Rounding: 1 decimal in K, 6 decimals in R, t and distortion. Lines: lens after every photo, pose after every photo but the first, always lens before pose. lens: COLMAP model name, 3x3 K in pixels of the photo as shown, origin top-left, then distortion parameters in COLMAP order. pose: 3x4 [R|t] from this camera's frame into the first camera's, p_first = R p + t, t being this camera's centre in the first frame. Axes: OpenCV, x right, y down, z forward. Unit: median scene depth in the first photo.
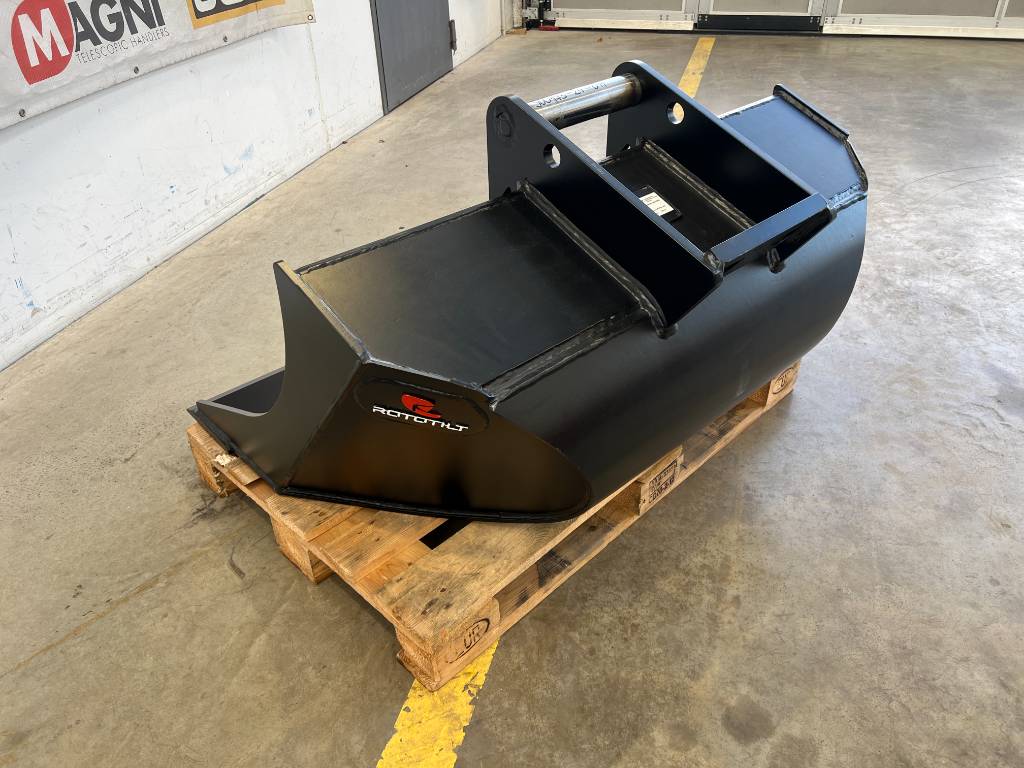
lens RADIAL K [[765.1, 0, 517.0], [0, 765.1, 384.9], [0, 0, 1]] dist [0.048884, -0.051341]
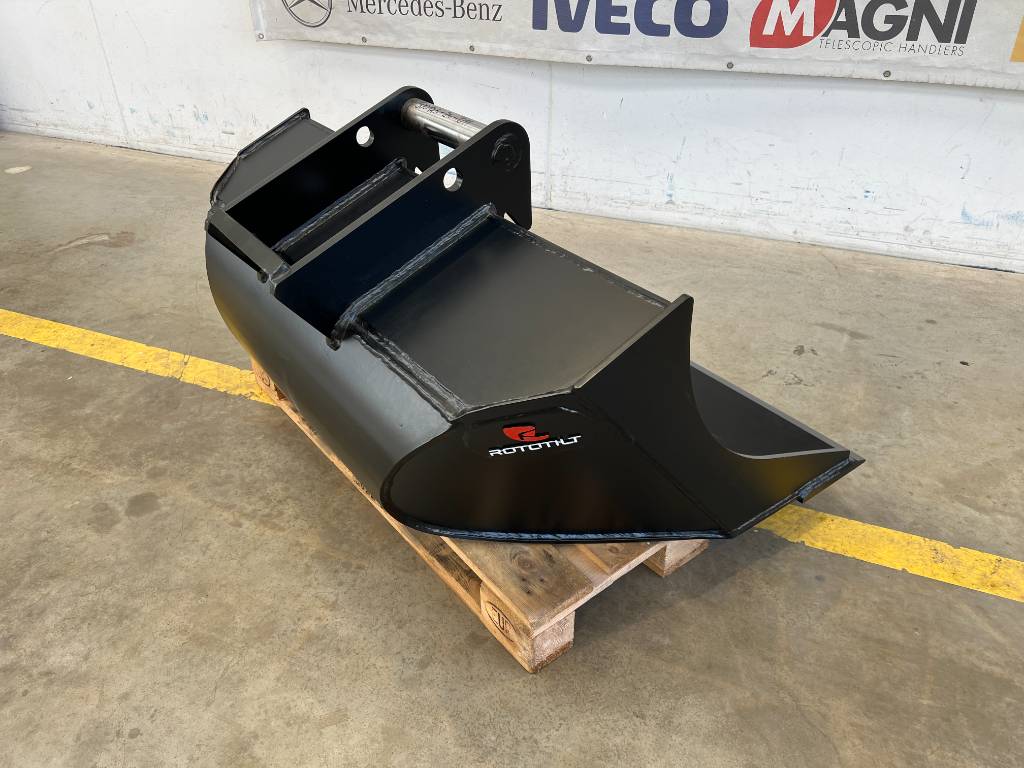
lens RADIAL K [[765.1, 0, 504.6], [0, 765.1, 386.5], [0, 0, 1]] dist [0.048884, -0.051341]
pose [[-0.123600, 0.578686, -0.806130, 0.844858], [-0.550716, 0.635775, 0.540834, -0.568965], [0.825490, 0.510796, 0.240110, 0.754946]]
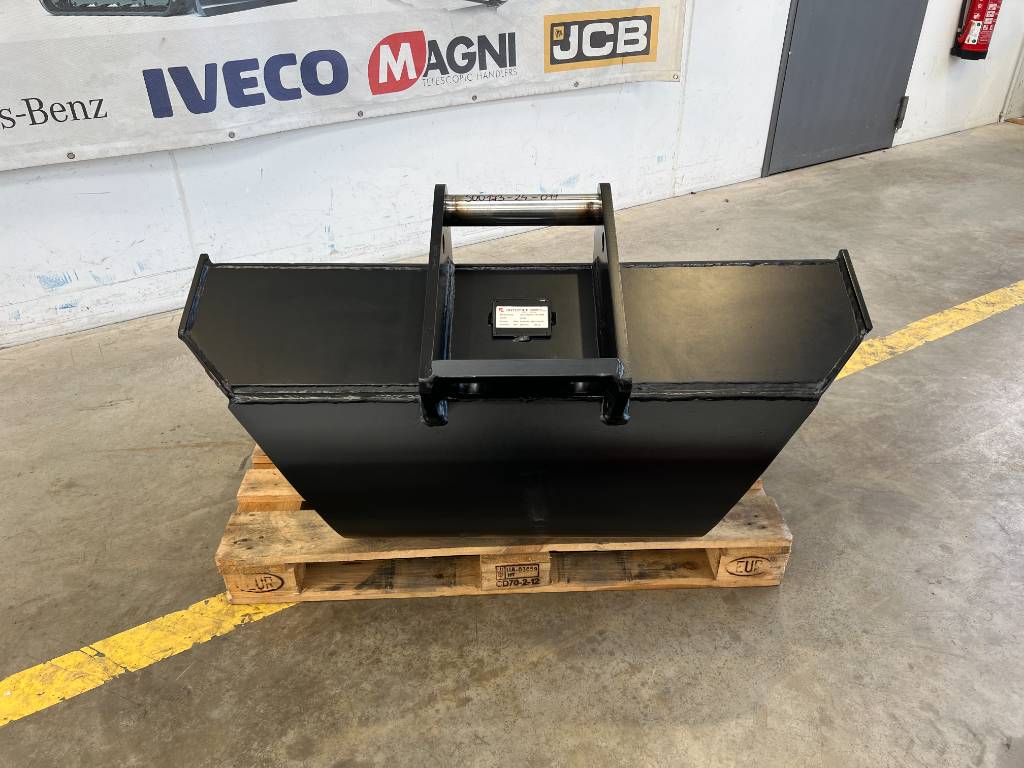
lens RADIAL K [[765.1, 0, 514.5], [0, 765.1, 387.2], [0, 0, 1]] dist [0.048884, -0.051341]
pose [[0.733053, 0.387307, -0.559130, 0.593061], [-0.400478, 0.910218, 0.105454, -0.186733], [0.549773, 0.146616, 0.822346, 0.106104]]
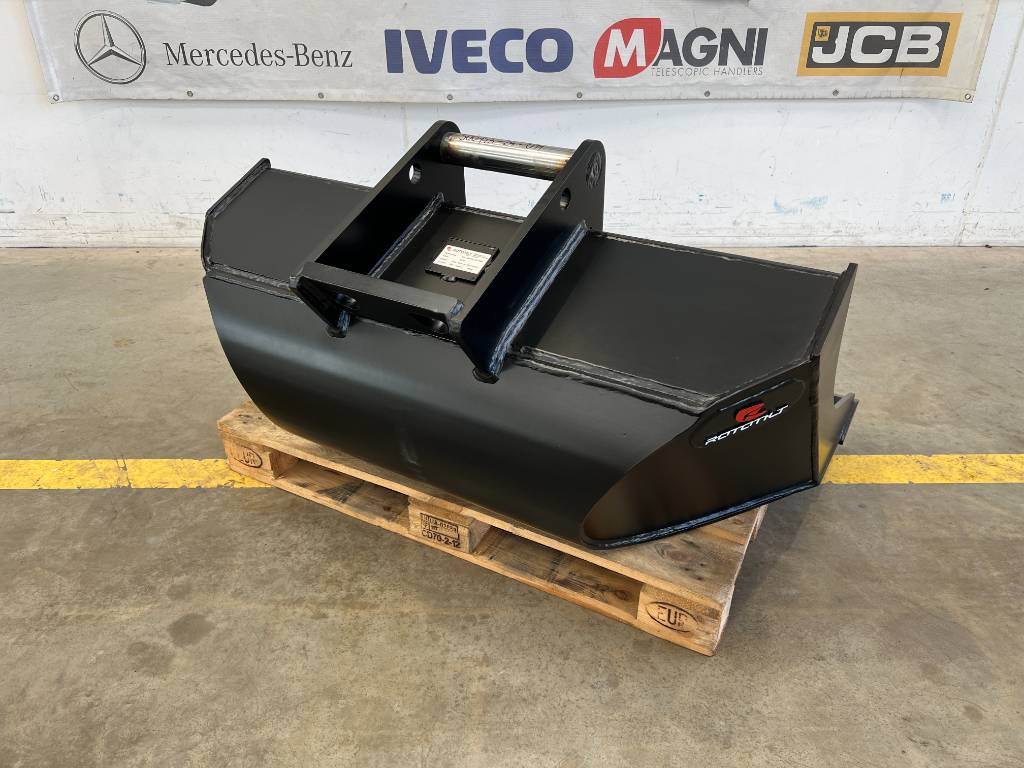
lens RADIAL K [[765.1, 0, 513.5], [0, 765.1, 383.1], [0, 0, 1]] dist [0.048884, -0.051341]
pose [[0.287413, 0.510426, -0.810469, 0.830564], [-0.554766, 0.778498, 0.293557, -0.330298], [0.780787, 0.365248, 0.506917, 0.447039]]
